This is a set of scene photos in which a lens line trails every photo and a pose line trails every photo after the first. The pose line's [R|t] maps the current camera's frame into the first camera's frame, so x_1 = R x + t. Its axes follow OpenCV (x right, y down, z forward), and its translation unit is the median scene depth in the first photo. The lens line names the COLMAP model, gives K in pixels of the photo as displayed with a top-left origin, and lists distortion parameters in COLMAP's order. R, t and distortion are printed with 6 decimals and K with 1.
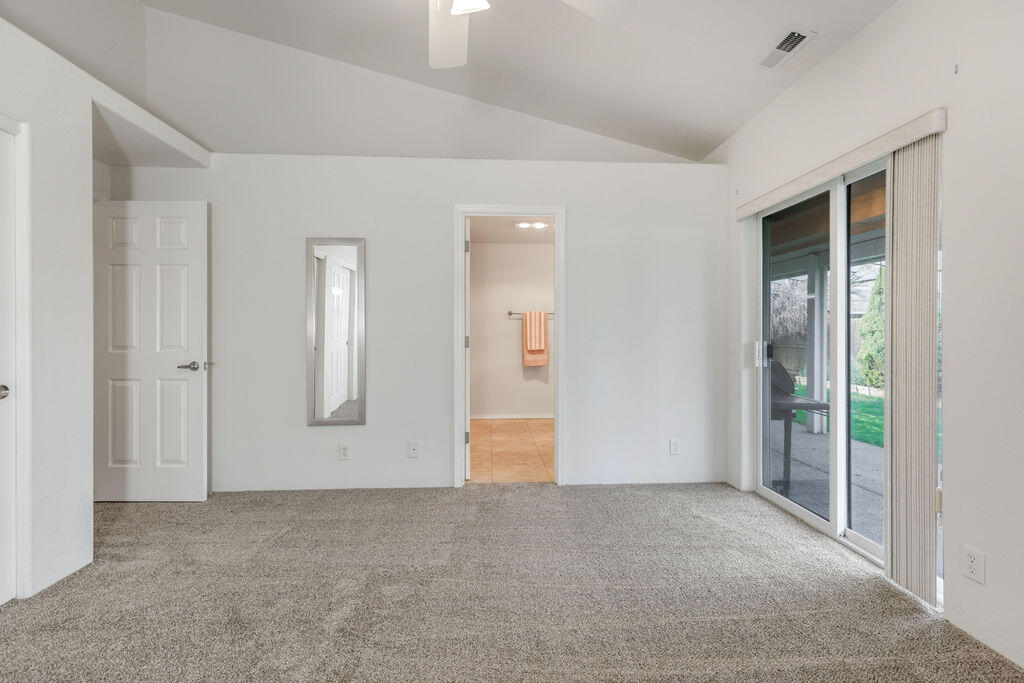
lens RADIAL K [[465.2, 0, 513.3], [0, 465.2, 329.9], [0, 0, 1]] dist [0.001896, 0.000224]
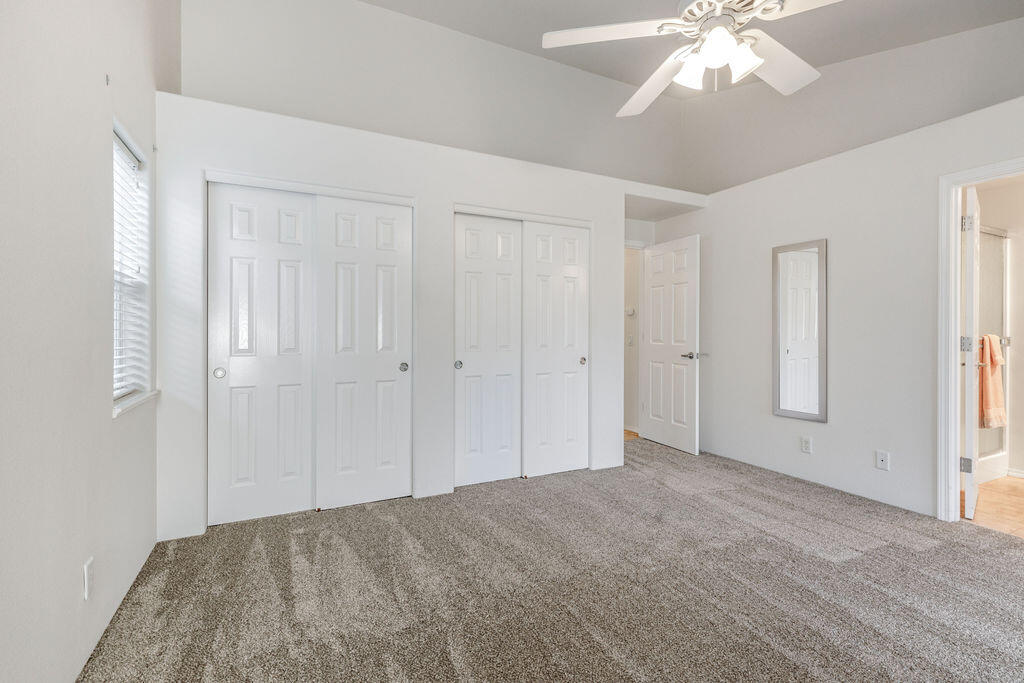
lens RADIAL K [[465.2, 0, 513.3], [0, 465.2, 329.9], [0, 0, 1]] dist [0.001896, 0.000224]
pose [[0.395029, 0.002133, -0.918666, 0.386070], [-0.000299, 0.999998, 0.002193, -0.001204], [0.918669, -0.000591, 0.395028, -0.029263]]
